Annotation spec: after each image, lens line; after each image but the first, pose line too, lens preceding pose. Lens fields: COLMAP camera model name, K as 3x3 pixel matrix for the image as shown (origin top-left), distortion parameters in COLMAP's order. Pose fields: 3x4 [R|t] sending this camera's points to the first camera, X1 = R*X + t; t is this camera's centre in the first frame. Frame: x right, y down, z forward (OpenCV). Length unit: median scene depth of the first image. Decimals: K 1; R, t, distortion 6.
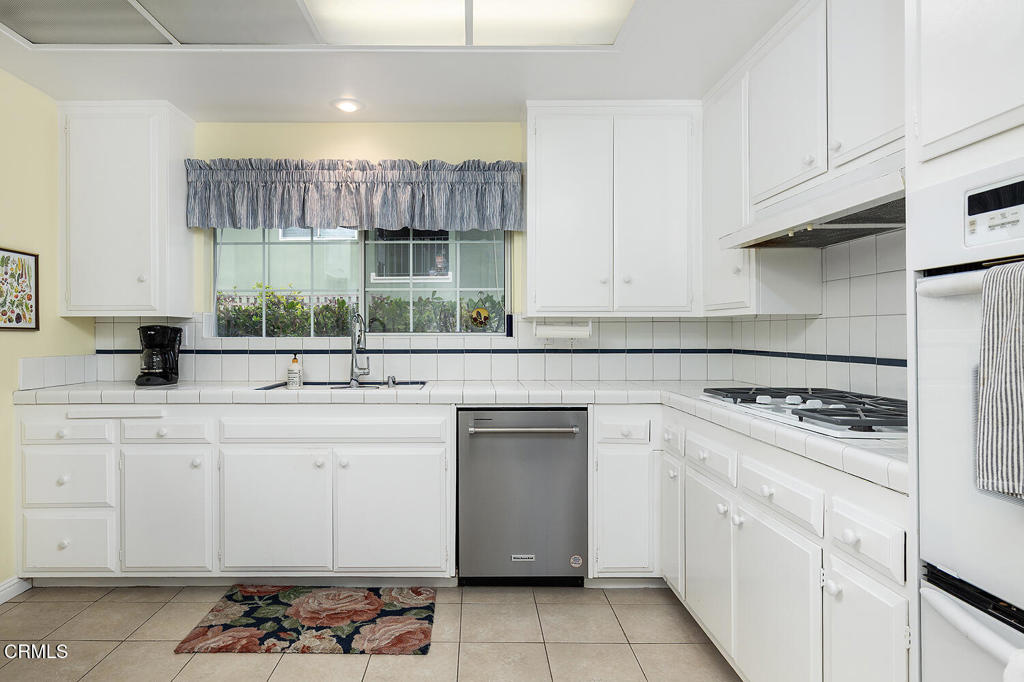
lens RADIAL K [[572.7, 0, 481.9], [0, 572.7, 335.8], [0, 0, 1]] dist [-0.001080, -0.000544]
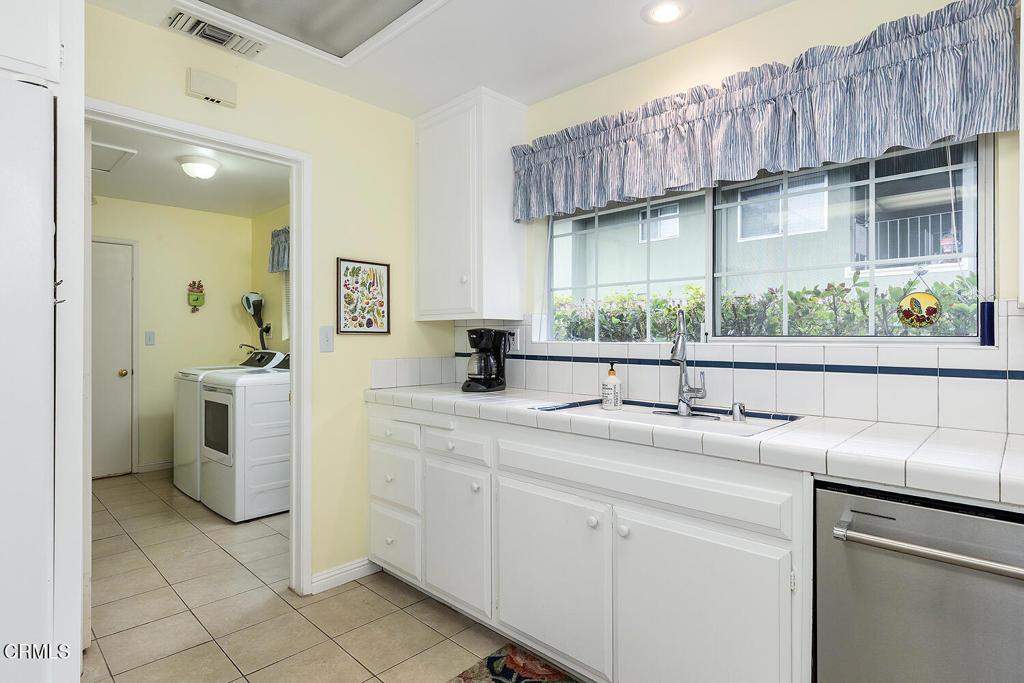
lens RADIAL K [[535.0, 0, 511.3], [0, 535.0, 336.8], [0, 0, 1]] dist [-0.000752, -0.000337]
pose [[0.711245, 0.001716, -0.702942, 0.086765], [-0.003860, 0.999991, -0.001464, -0.003197], [0.702934, 0.003754, 0.711245, 0.384545]]
